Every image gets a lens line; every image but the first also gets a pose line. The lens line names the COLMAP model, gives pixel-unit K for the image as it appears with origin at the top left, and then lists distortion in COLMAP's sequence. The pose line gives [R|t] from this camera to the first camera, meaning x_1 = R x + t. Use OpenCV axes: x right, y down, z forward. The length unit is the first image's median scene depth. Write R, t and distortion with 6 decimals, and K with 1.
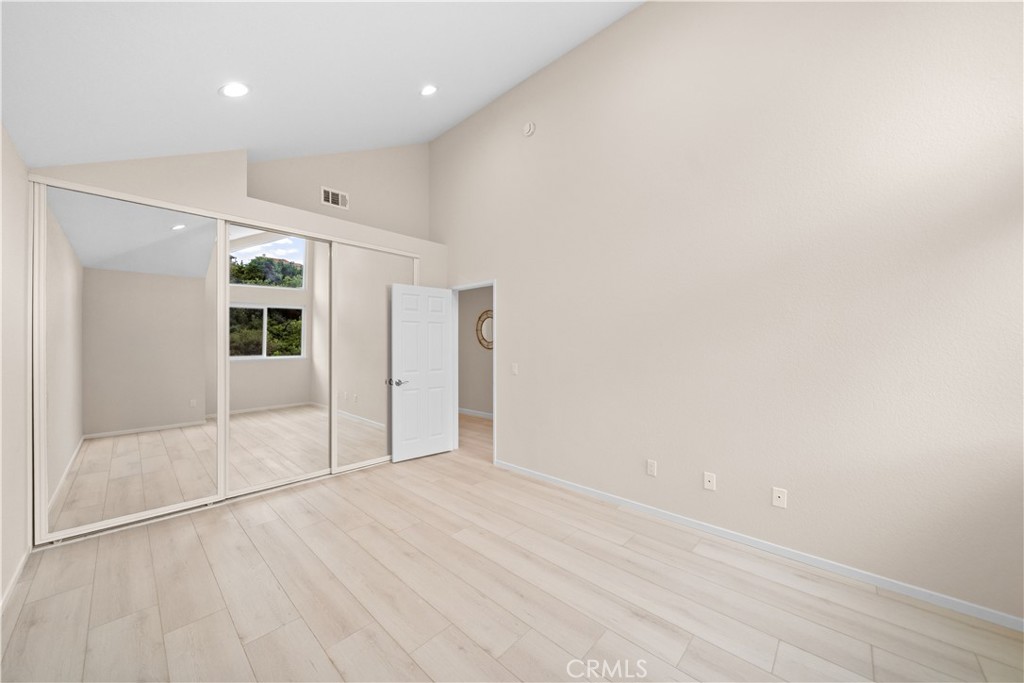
lens RADIAL K [[353.3, 0, 515.2], [0, 353.3, 343.9], [0, 0, 1]] dist [-0.008109, -0.000082]
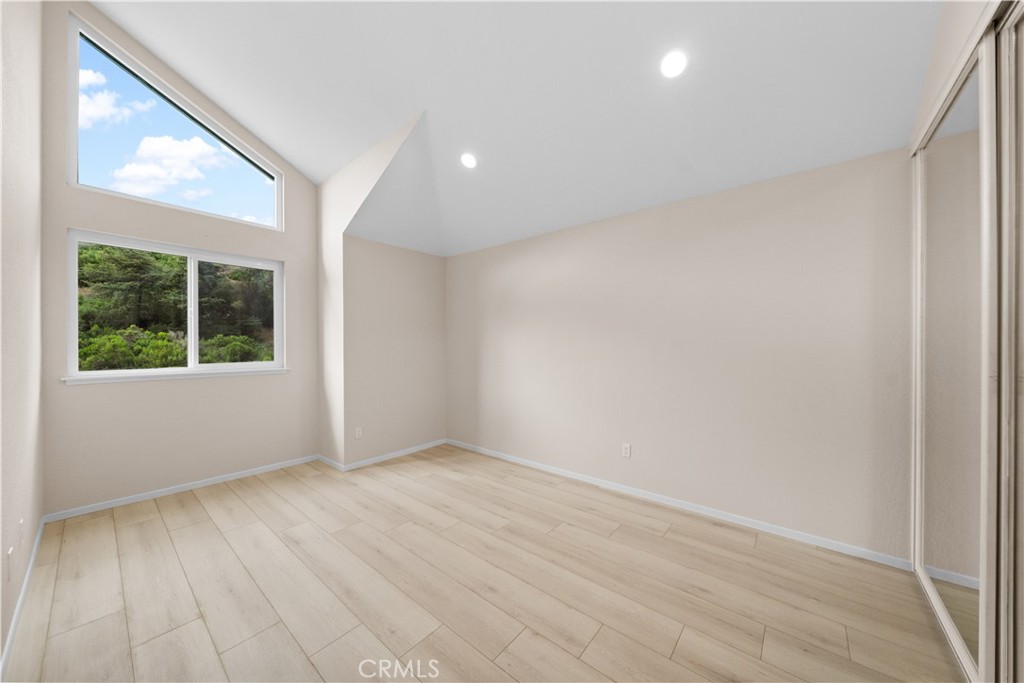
lens RADIAL K [[353.3, 0, 511.5], [0, 353.3, 342.7], [0, 0, 1]] dist [-0.008109, -0.000082]
pose [[-0.999151, -0.002926, -0.041085, -0.373393], [-0.002990, 0.999994, 0.001504, 0.008759], [0.041080, 0.001626, -0.999155, 2.167623]]
